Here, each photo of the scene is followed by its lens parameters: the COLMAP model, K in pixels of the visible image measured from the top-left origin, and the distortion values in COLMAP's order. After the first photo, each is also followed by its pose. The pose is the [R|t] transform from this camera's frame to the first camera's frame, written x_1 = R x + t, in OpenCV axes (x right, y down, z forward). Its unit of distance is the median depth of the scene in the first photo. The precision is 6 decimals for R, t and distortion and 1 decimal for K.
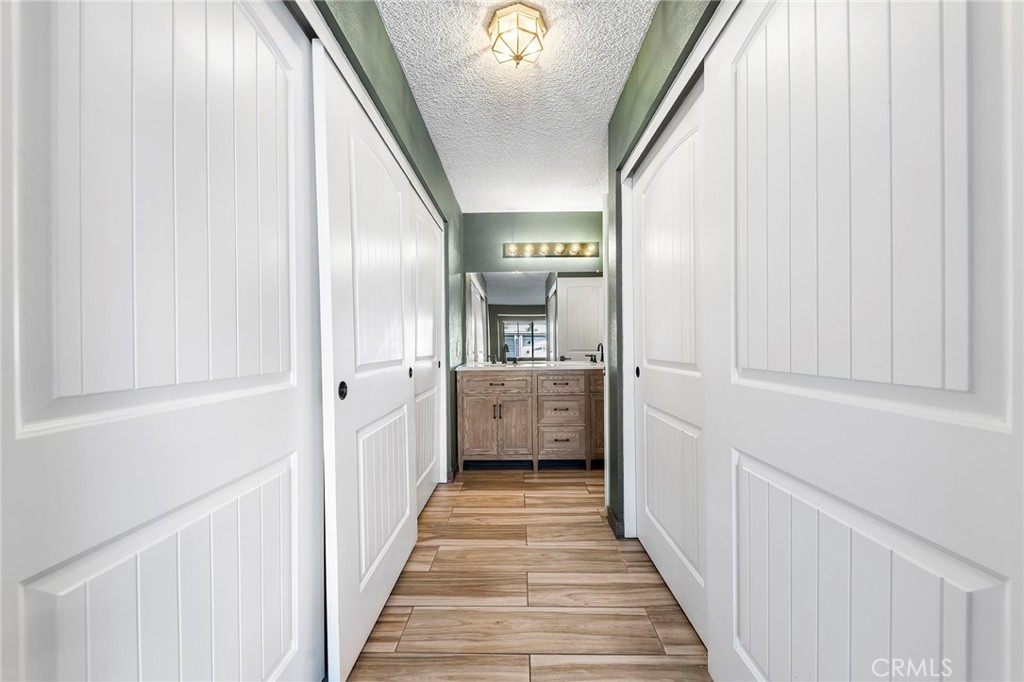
lens RADIAL K [[380.2, 0, 513.9], [0, 380.2, 346.2], [0, 0, 1]] dist [0.005066, 0.000326]
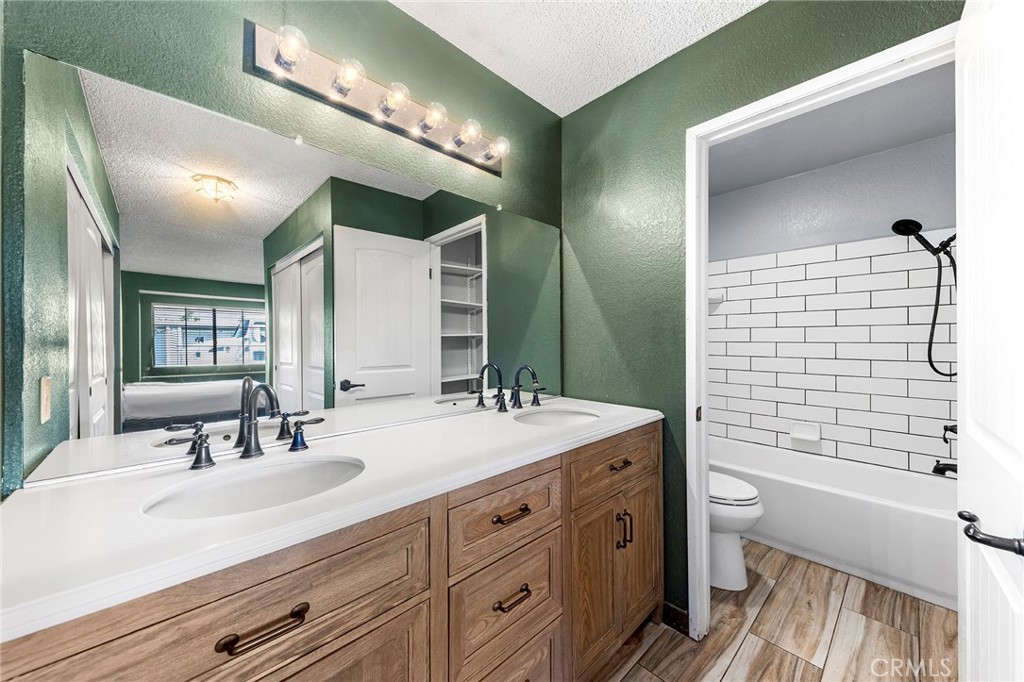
lens RADIAL K [[356.3, 0, 514.5], [0, 356.3, 339.9], [0, 0, 1]] dist [0.013349, 0.000105]
pose [[0.713656, 0.000721, 0.700496, -0.083207], [-0.002333, 0.999996, 0.001348, -0.049203], [-0.700493, -0.002596, 0.713655, 0.787881]]
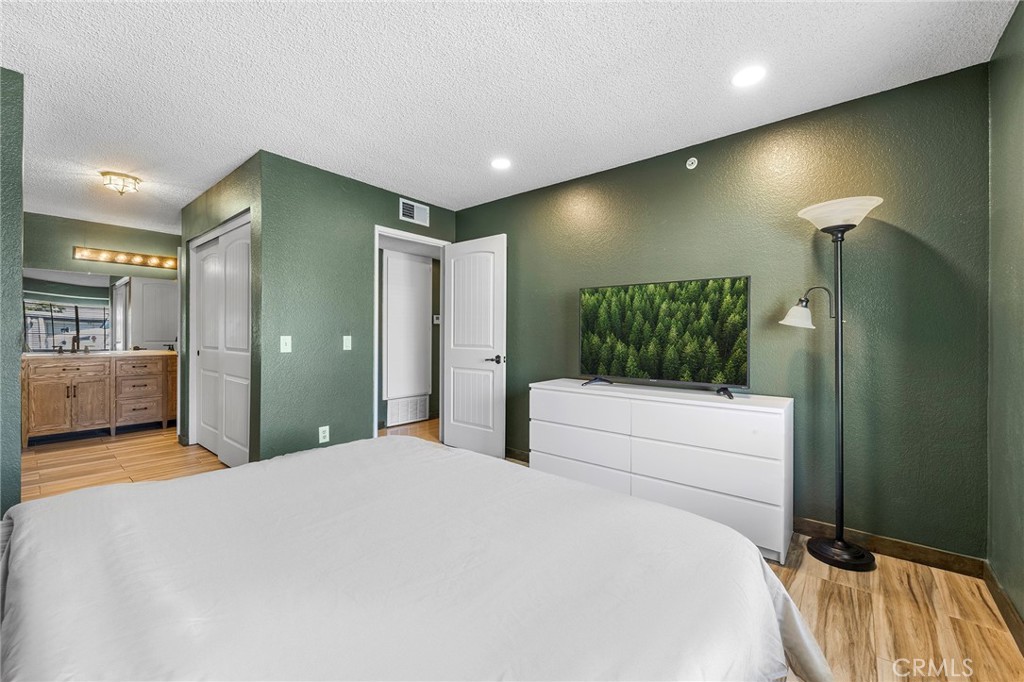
lens RADIAL K [[422.0, 0, 493.1], [0, 422.0, 336.5], [0, 0, 1]] dist [0.004106, -0.001657]
pose [[0.659400, 0.010305, 0.751722, -0.171726], [-0.011800, 0.999925, -0.003356, -0.014844], [-0.751700, -0.006657, 0.659472, -0.887935]]
